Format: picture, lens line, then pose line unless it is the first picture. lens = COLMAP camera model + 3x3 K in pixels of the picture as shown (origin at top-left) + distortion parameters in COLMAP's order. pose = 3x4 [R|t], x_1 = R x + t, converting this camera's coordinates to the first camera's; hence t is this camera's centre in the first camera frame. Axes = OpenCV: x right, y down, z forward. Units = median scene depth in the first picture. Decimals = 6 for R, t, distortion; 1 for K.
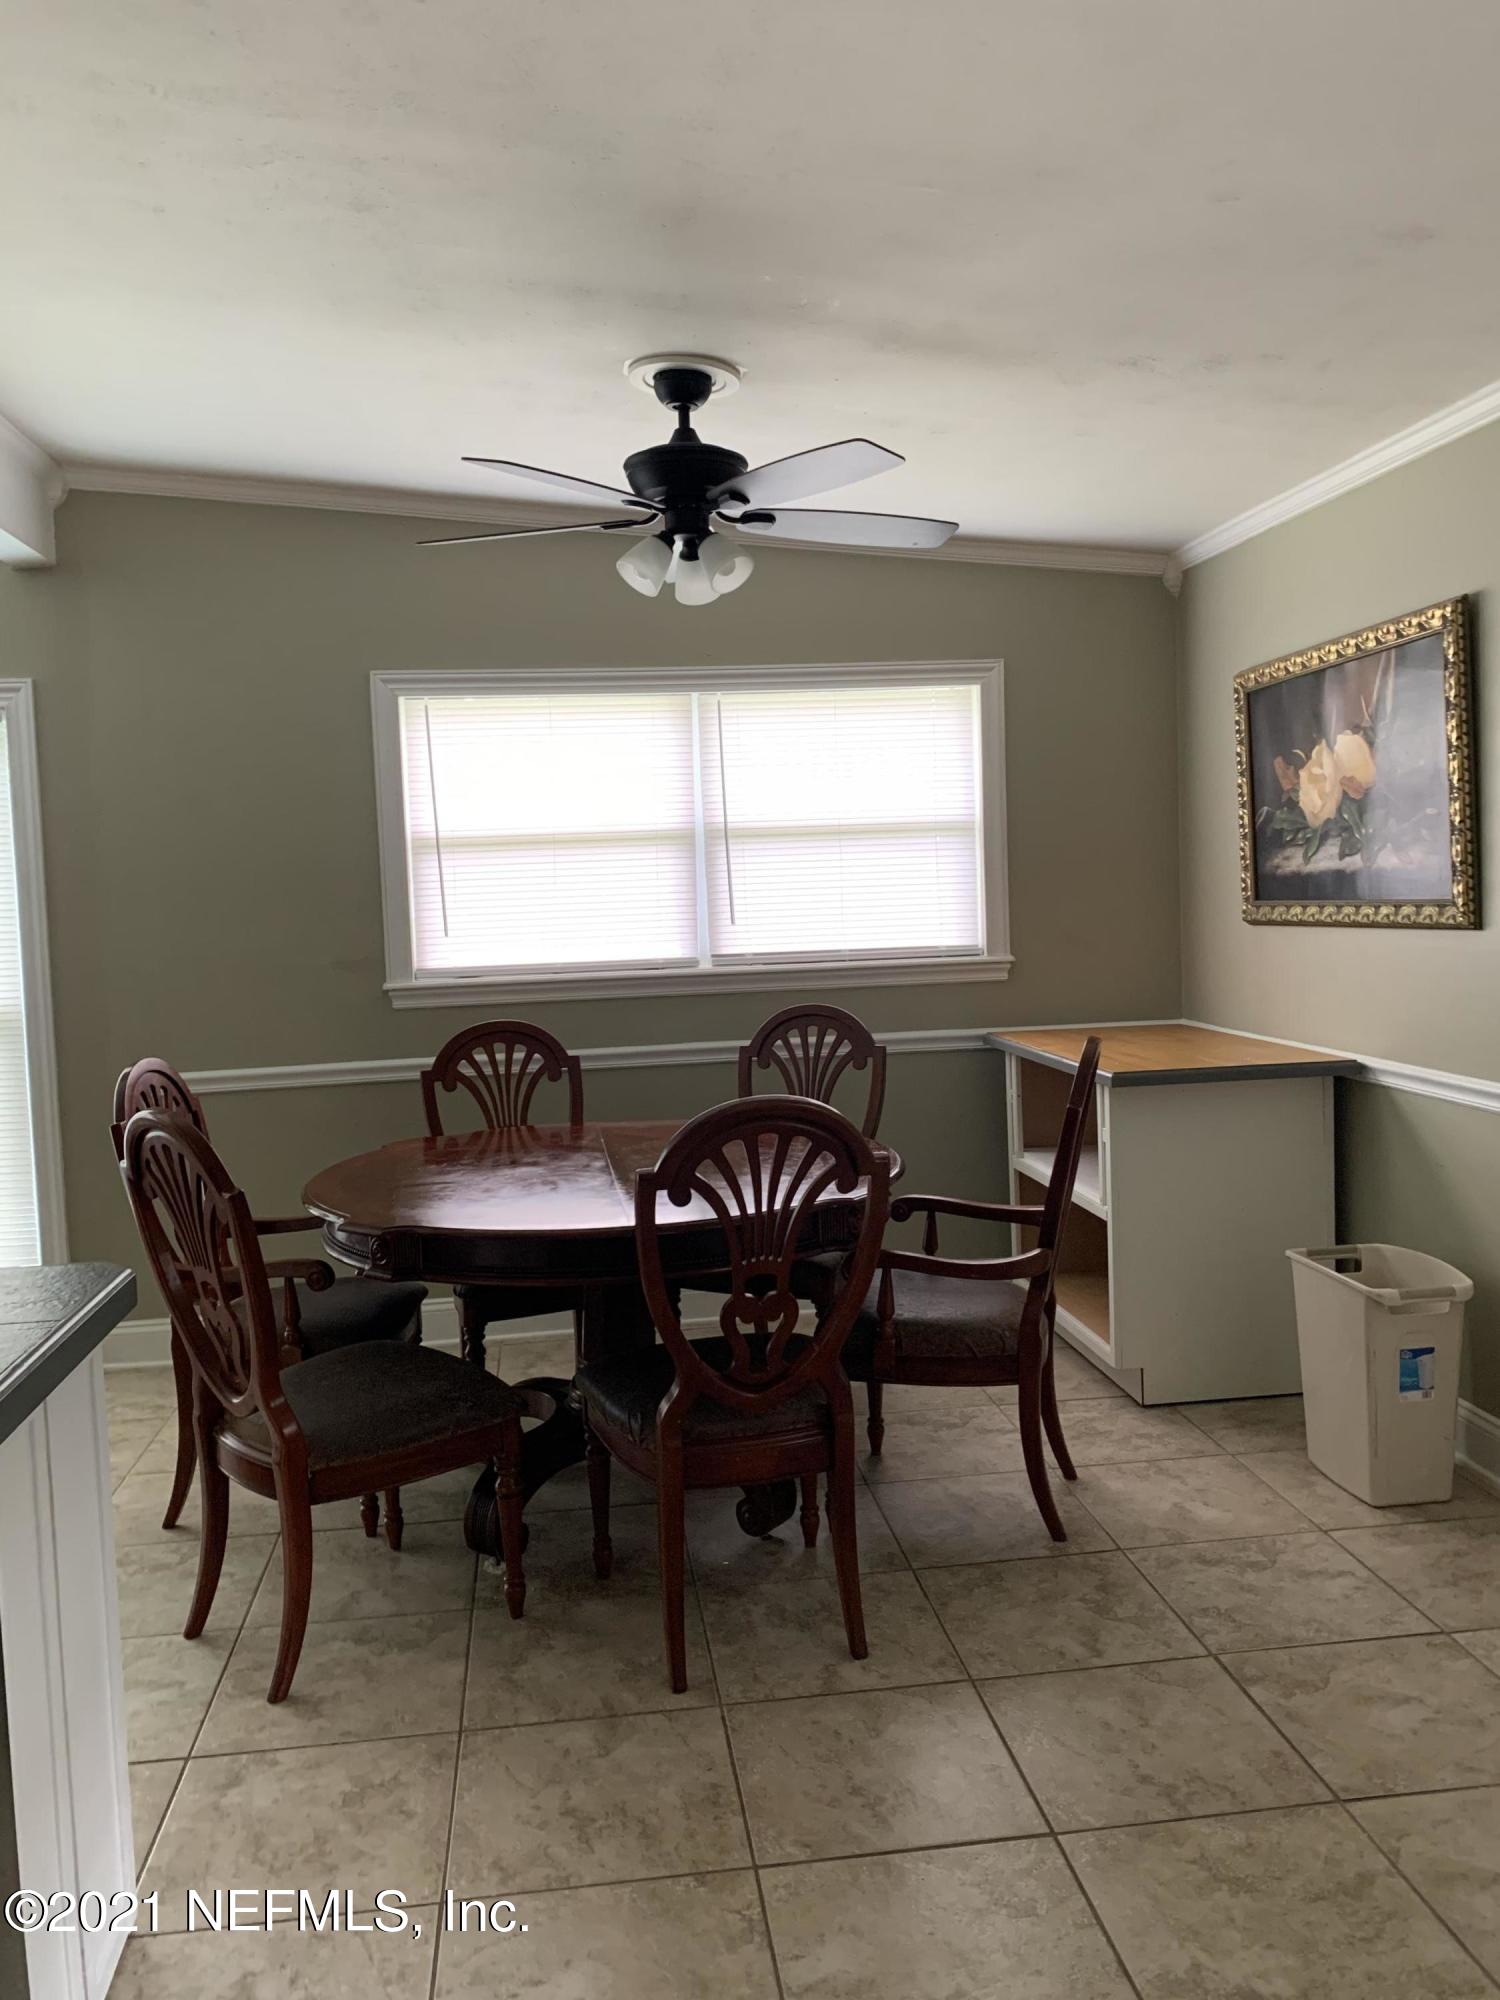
lens RADIAL K [[1510.9, 0, 754.5], [0, 1510.9, 997.0], [0, 0, 1]] dist [0.035641, -0.041904]
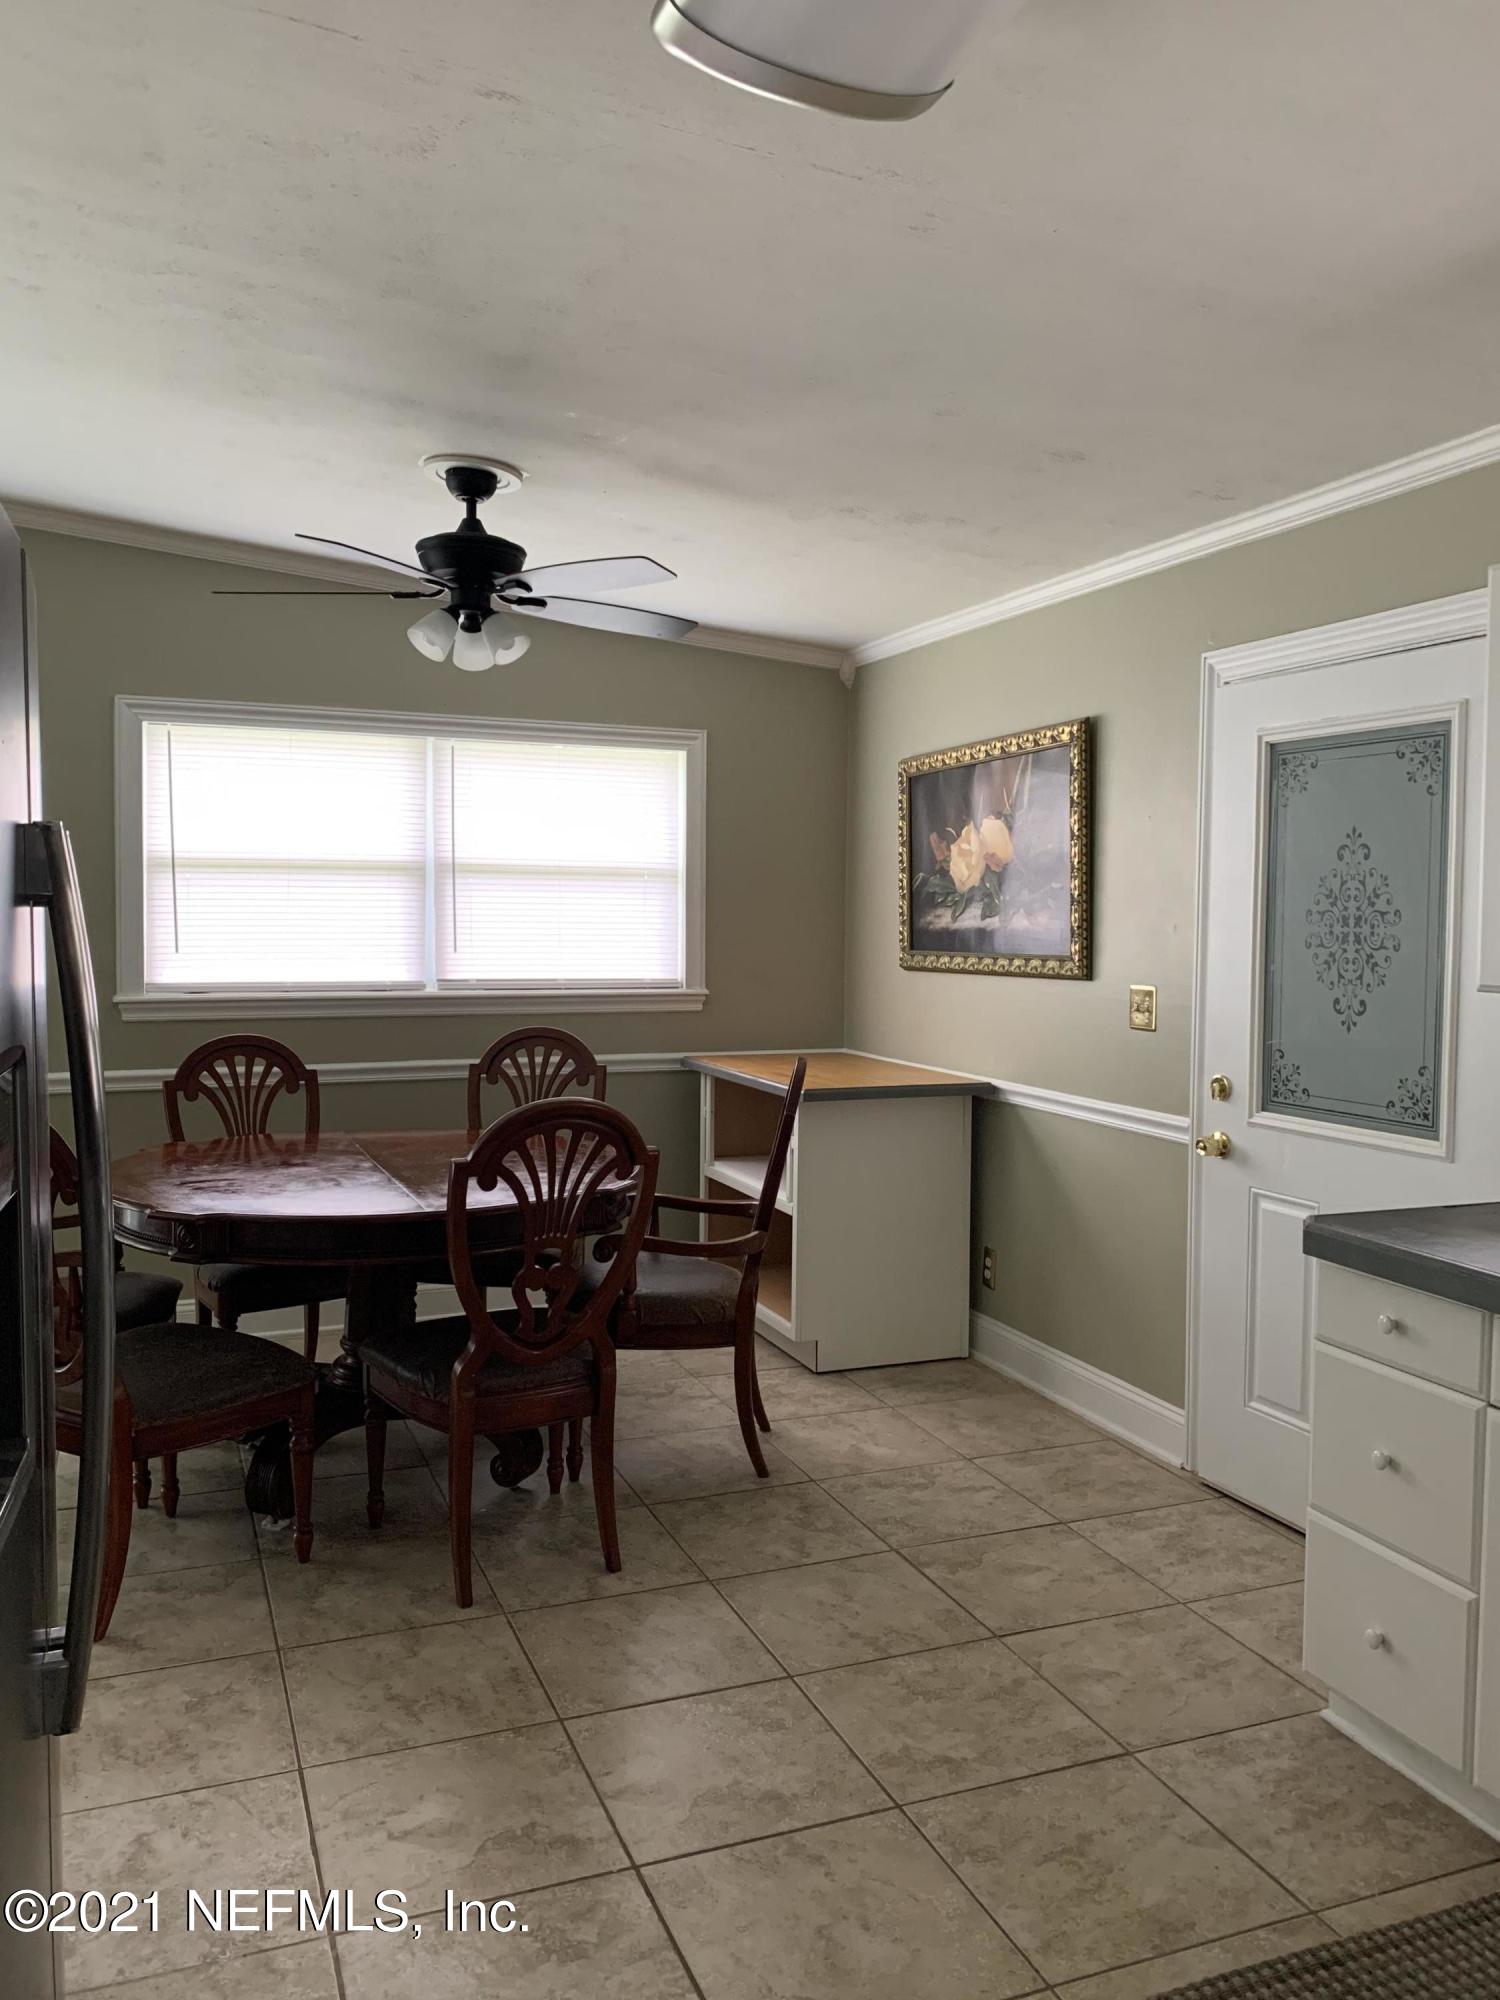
lens RADIAL K [[1510.9, 0, 757.7], [0, 1510.9, 1015.2], [0, 0, 1]] dist [0.035641, -0.041904]
pose [[0.966532, 0.029299, 0.254868, -0.118472], [-0.026542, 0.999546, -0.014248, 0.009937], [-0.255170, 0.007006, 0.966871, -0.158491]]
